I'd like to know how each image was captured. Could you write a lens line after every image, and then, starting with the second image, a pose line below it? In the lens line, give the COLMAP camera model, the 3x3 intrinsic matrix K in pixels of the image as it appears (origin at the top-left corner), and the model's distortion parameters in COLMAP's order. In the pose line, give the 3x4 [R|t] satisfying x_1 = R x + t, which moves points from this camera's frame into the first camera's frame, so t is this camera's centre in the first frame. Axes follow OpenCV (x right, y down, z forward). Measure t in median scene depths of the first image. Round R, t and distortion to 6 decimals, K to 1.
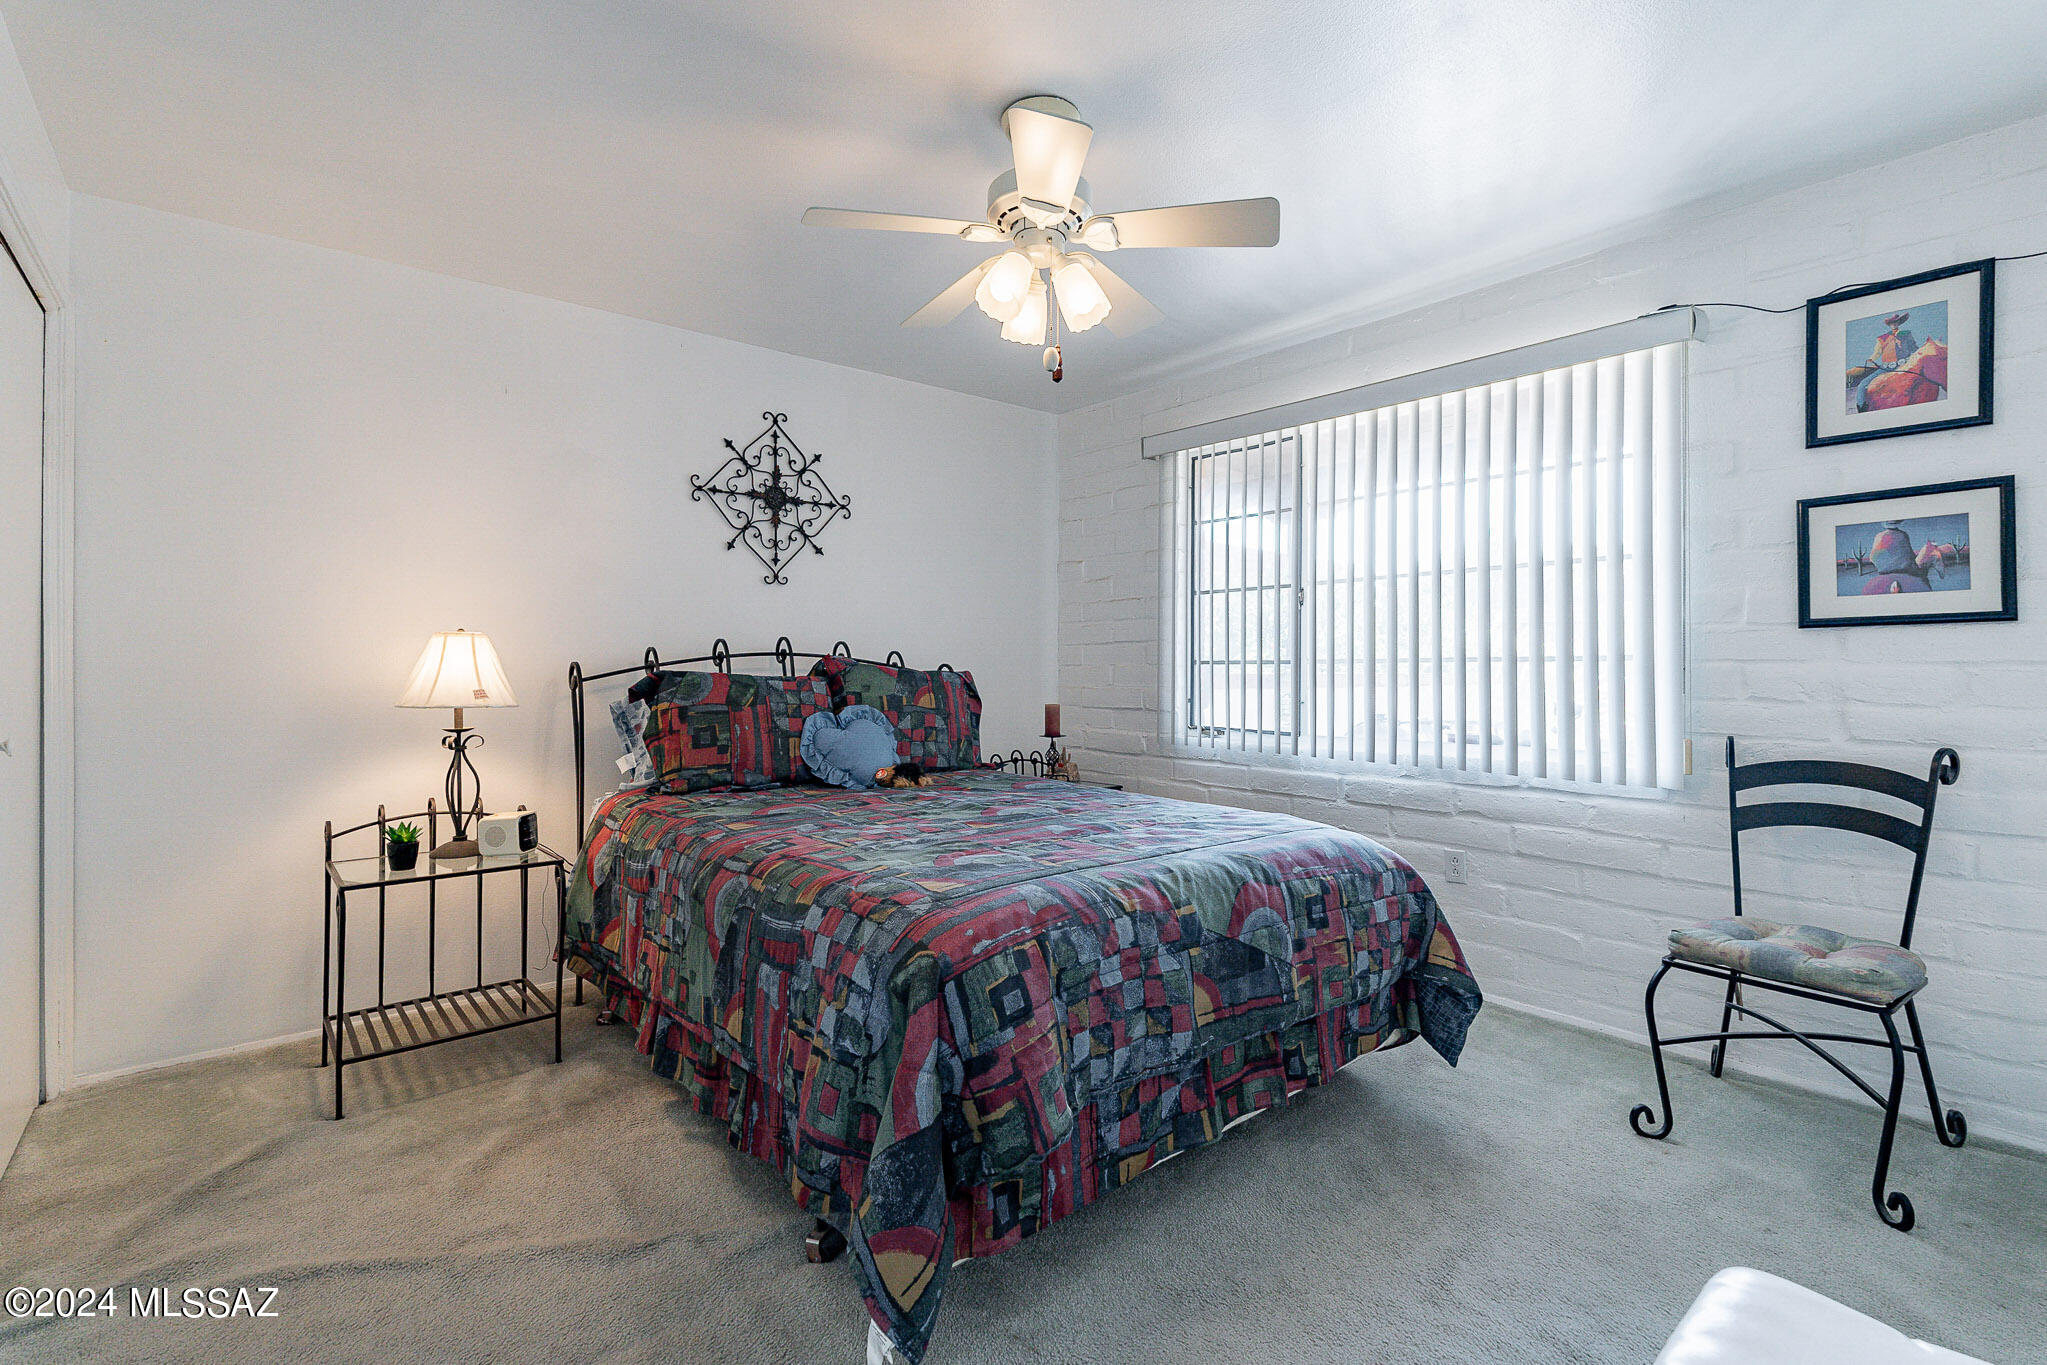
lens RADIAL K [[903.2, 0, 1026.3], [0, 903.2, 658.1], [0, 0, 1]] dist [-0.006300, 0.001843]
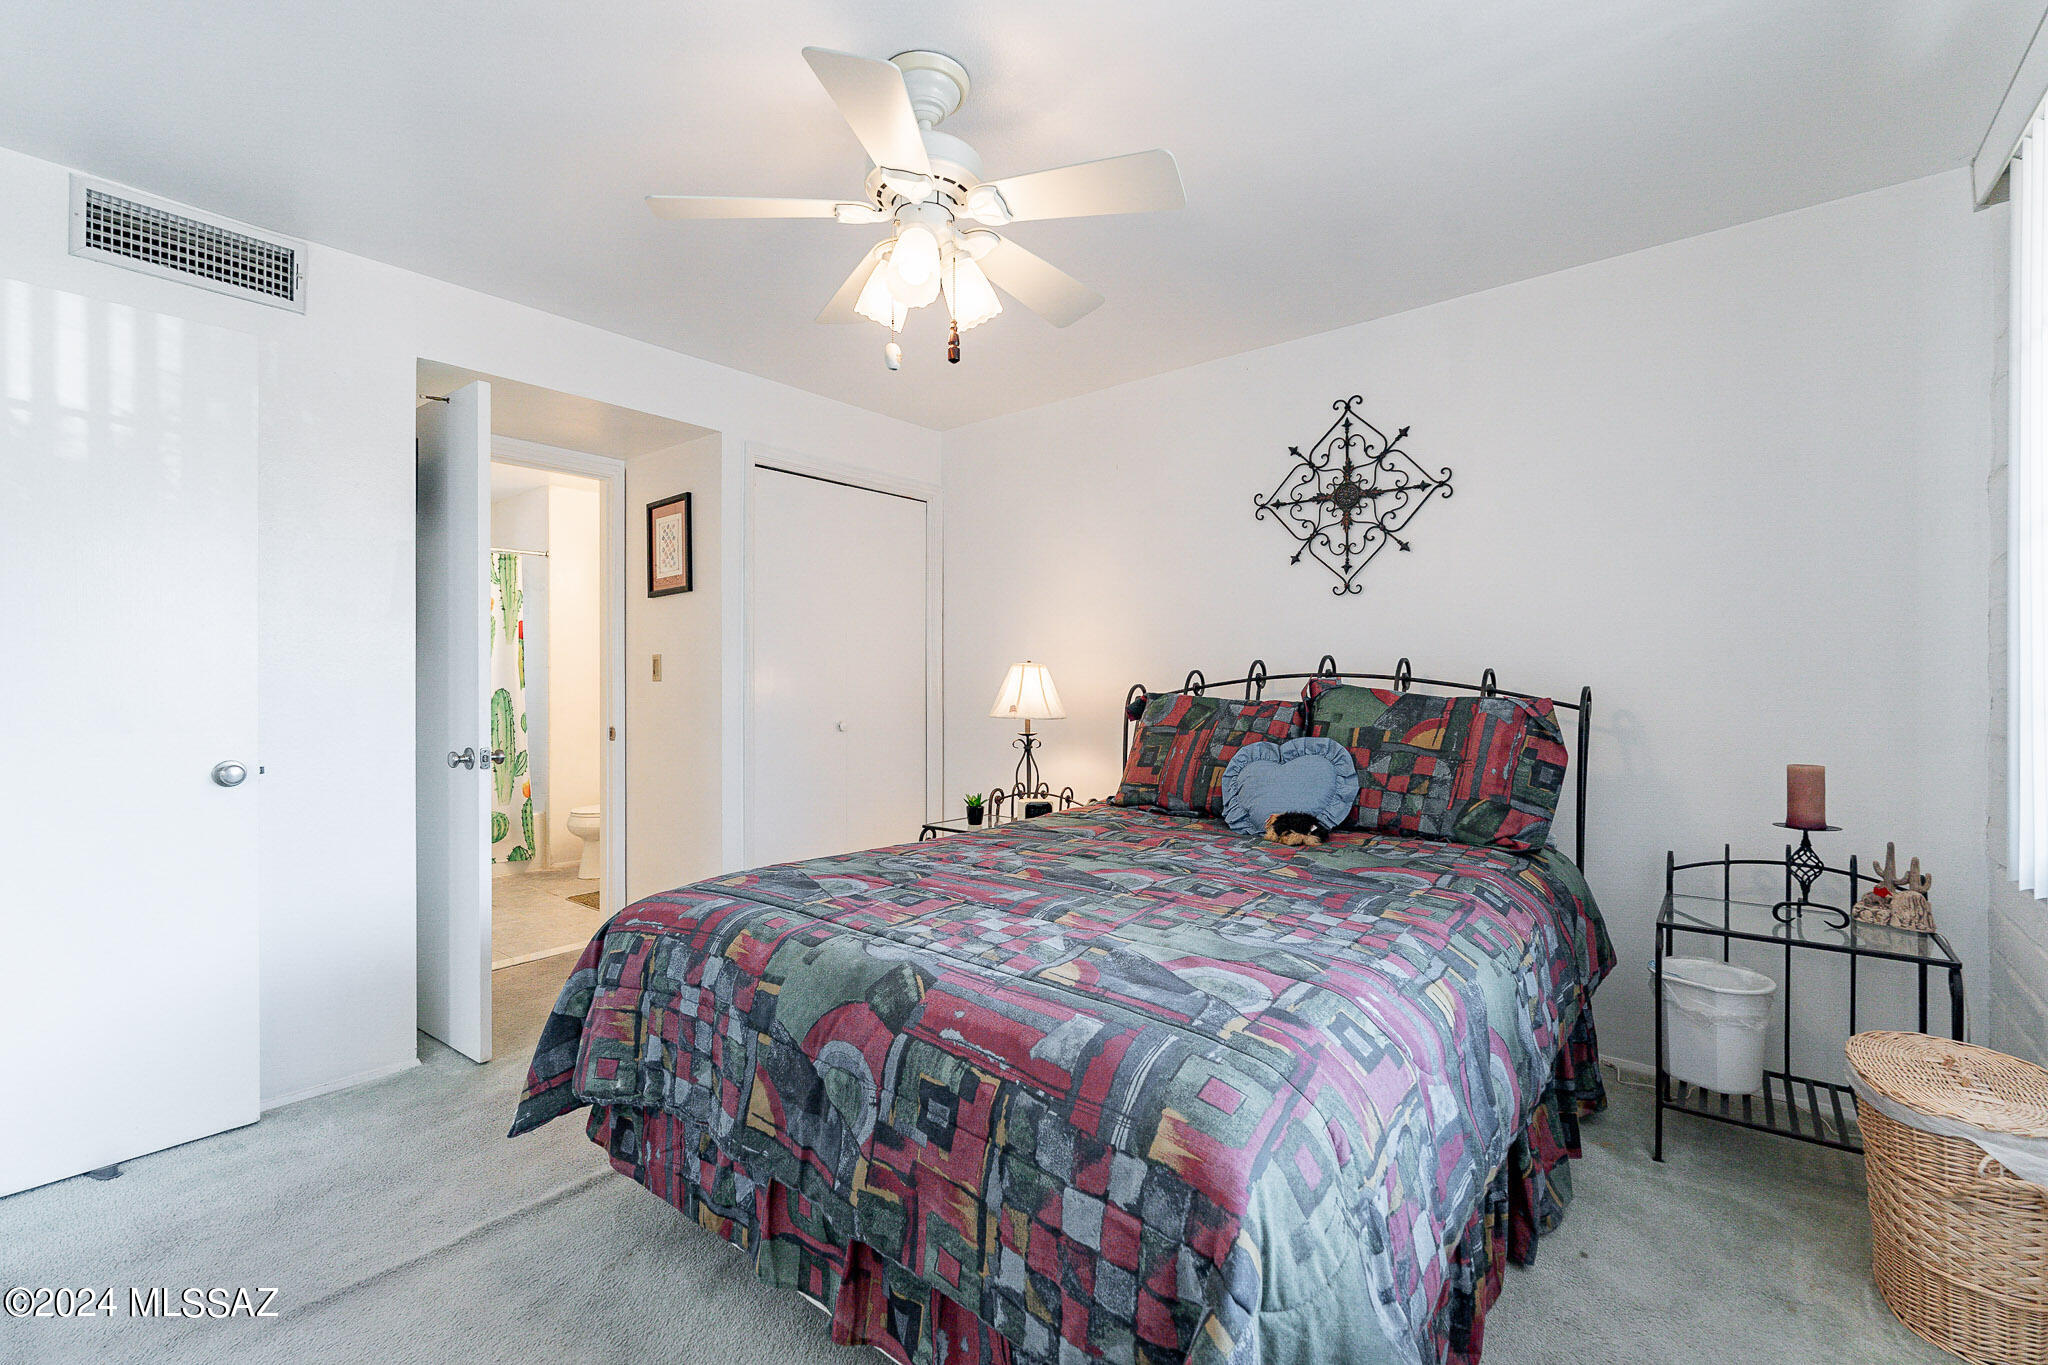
lens RADIAL K [[903.6, 0, 1040.4], [0, 903.6, 680.5], [0, 0, 1]] dist [-0.006300, 0.001843]
pose [[0.190482, -0.003870, -0.981683, 0.552538], [0.007471, 0.999969, -0.002492, 0.000726], [0.981662, -0.006860, 0.190505, 0.577579]]
